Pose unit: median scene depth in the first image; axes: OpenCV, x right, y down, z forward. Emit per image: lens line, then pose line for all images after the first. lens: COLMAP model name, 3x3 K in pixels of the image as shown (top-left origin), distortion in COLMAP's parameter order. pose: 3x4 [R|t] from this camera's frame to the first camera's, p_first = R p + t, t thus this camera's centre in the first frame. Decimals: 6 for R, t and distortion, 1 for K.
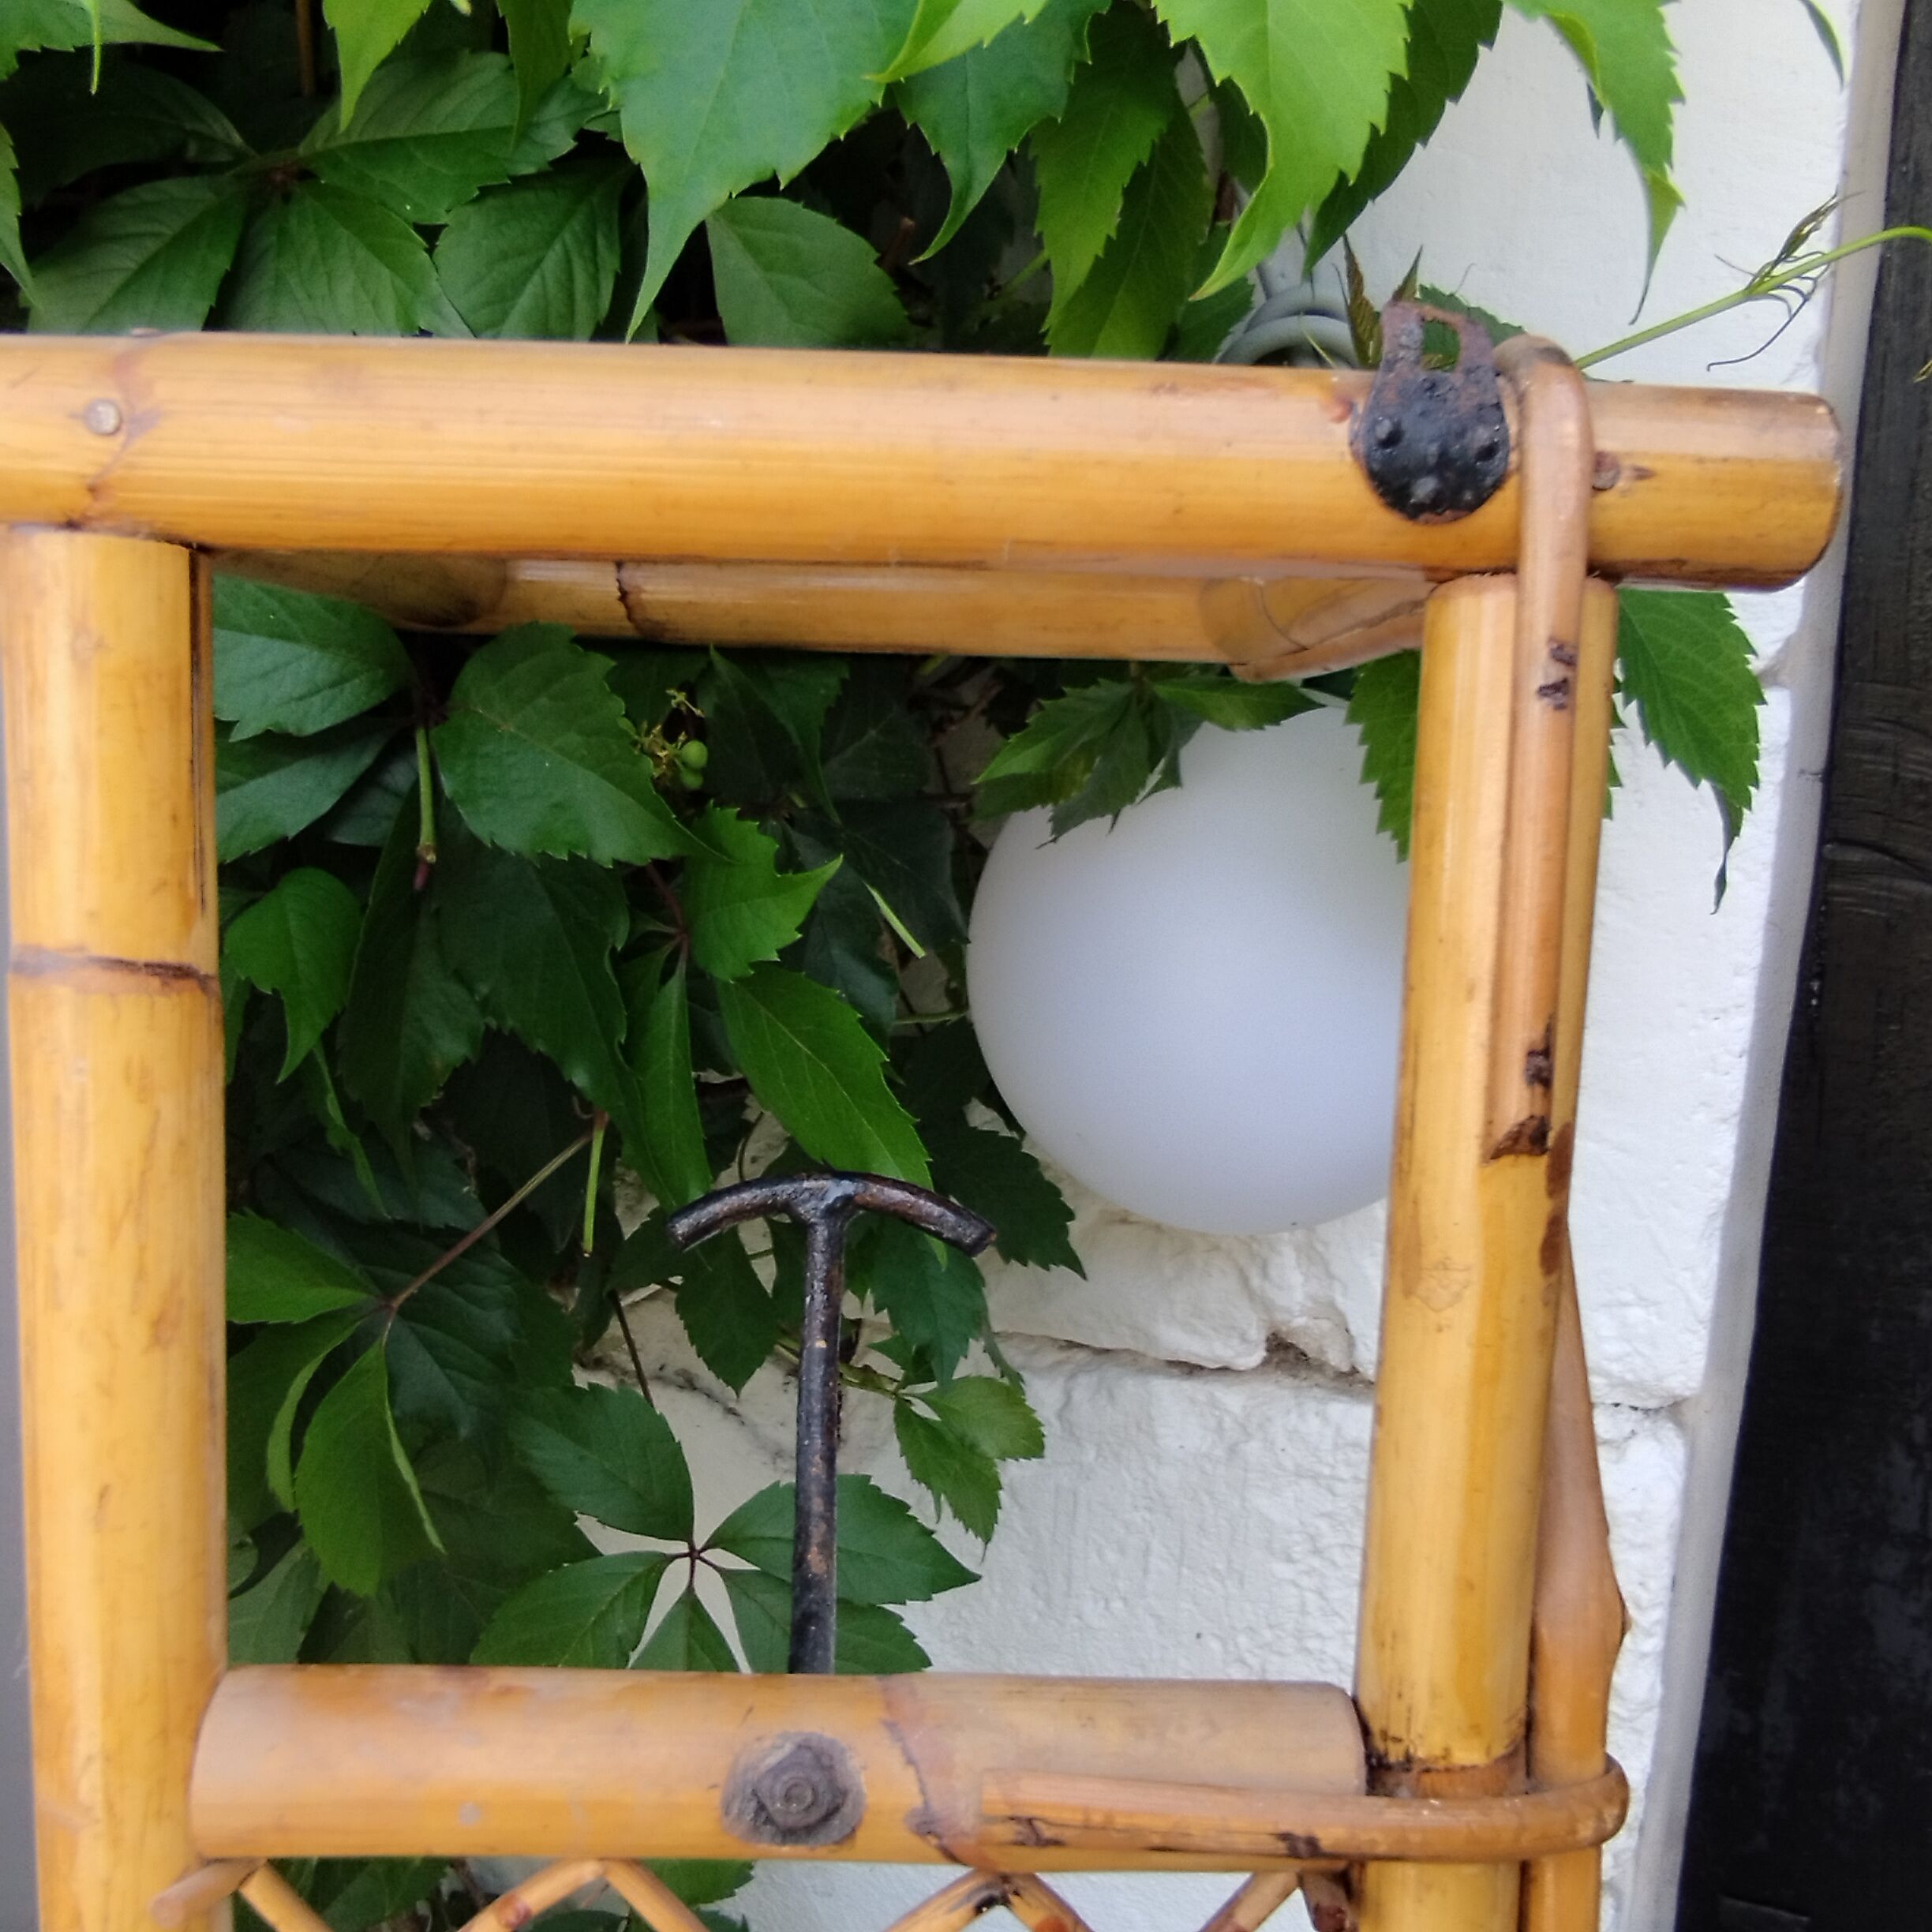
lens RADIAL K [[1846.3, 0, 906.7], [0, 1846.3, 994.7], [0, 0, 1]] dist [-0.055147, 0.042175]
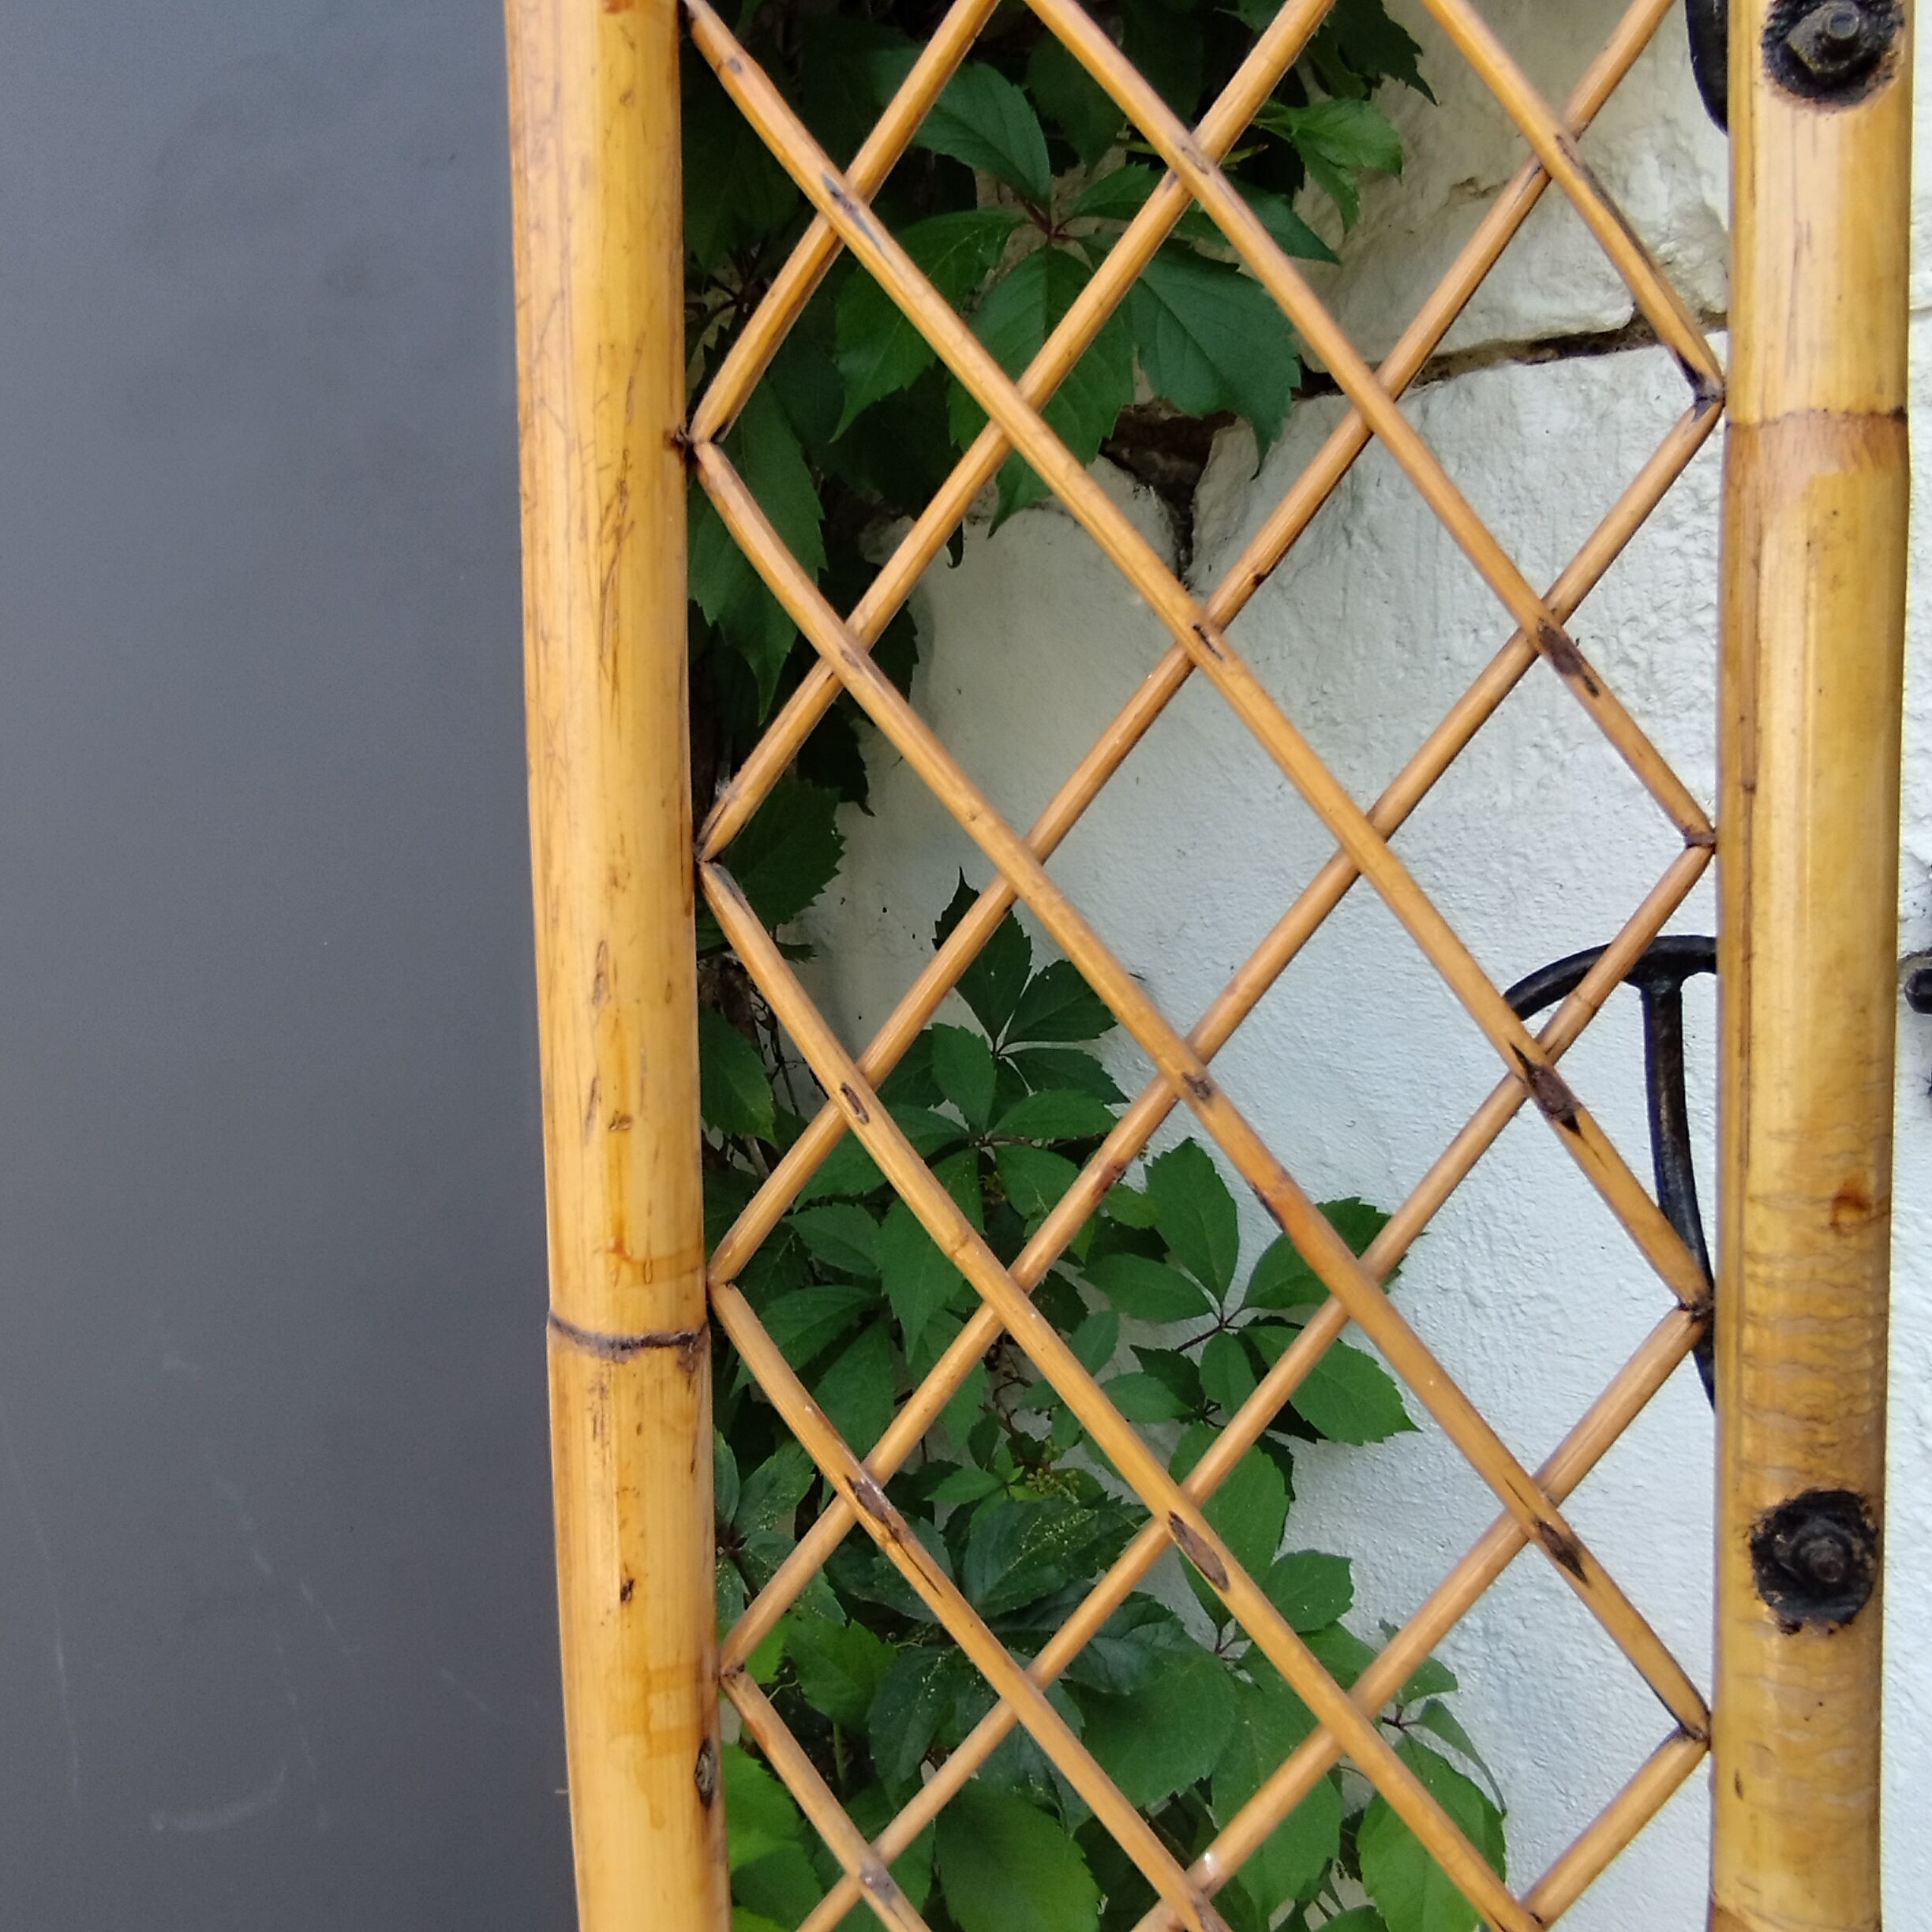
lens RADIAL K [[1846.3, 0, 906.7], [0, 1846.3, 994.7], [0, 0, 1]] dist [-0.055147, 0.042175]
pose [[0.984104, -0.033176, -0.174469, -0.024849], [0.020933, 0.997217, -0.071553, 0.606523], [0.176357, 0.066763, 0.982060, 0.014513]]
